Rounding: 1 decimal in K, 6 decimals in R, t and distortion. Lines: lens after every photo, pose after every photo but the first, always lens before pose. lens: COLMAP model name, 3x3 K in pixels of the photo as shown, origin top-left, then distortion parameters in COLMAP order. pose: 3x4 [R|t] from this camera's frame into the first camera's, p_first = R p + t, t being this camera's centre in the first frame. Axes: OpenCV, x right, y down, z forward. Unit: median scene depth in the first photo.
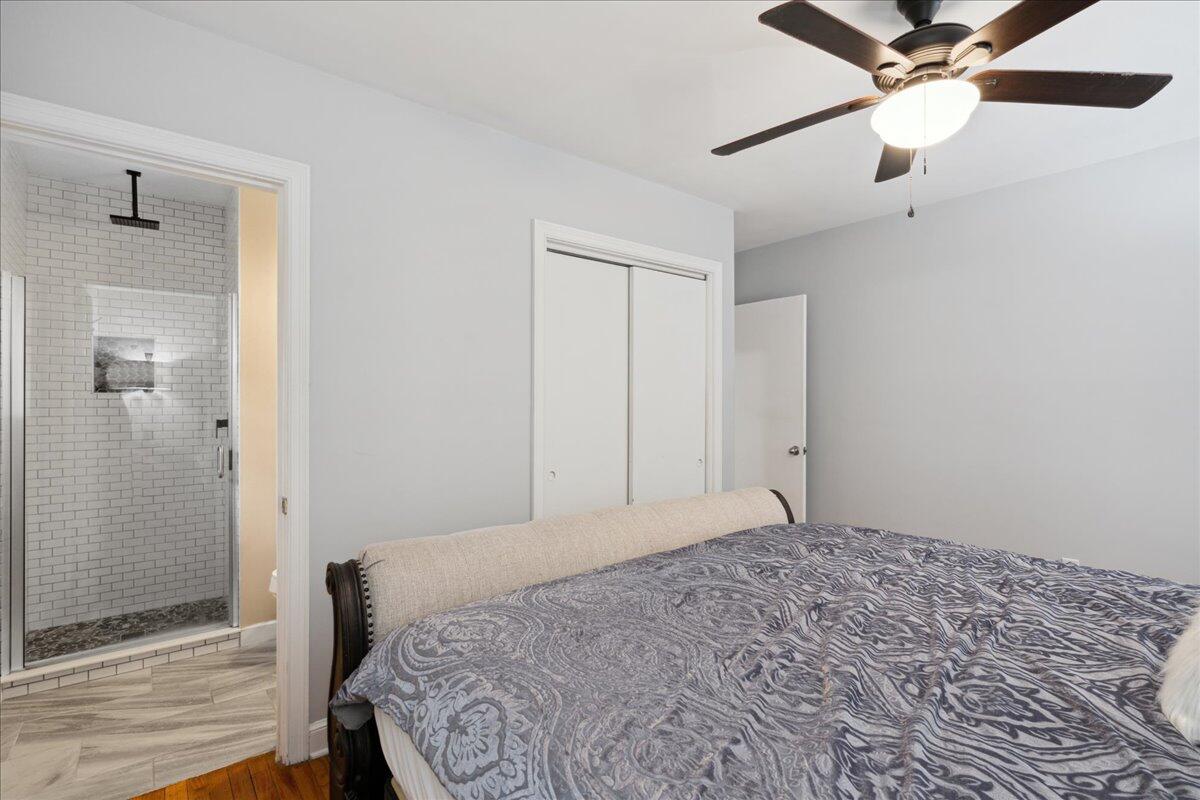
lens RADIAL K [[548.3, 0, 598.4], [0, 548.3, 397.9], [0, 0, 1]] dist [-0.002735, 0.000076]
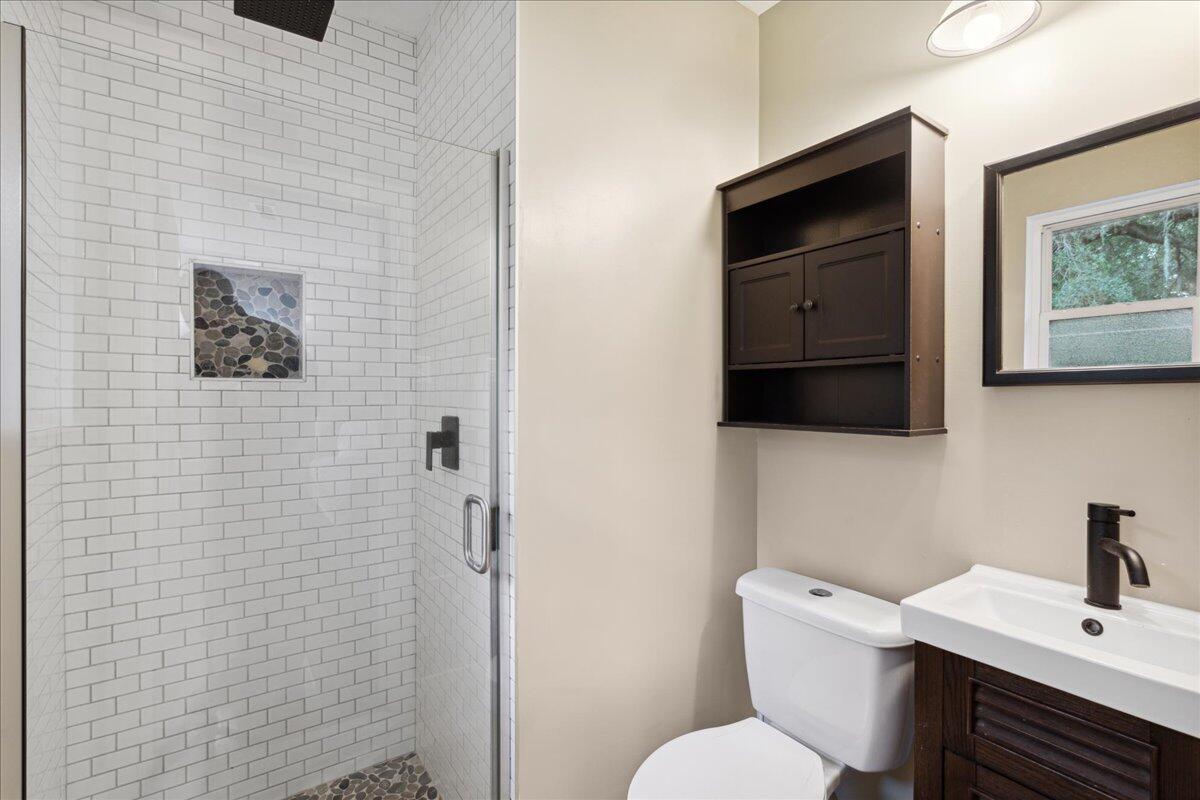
lens RADIAL K [[548.3, 0, 598.4], [0, 548.3, 397.9], [0, 0, 1]] dist [-0.002735, 0.000076]
pose [[0.998844, 0.009994, -0.047009, -0.537626], [-0.009317, 0.999850, 0.014584, -0.001363], [0.047148, -0.014129, 0.998788, 0.525911]]
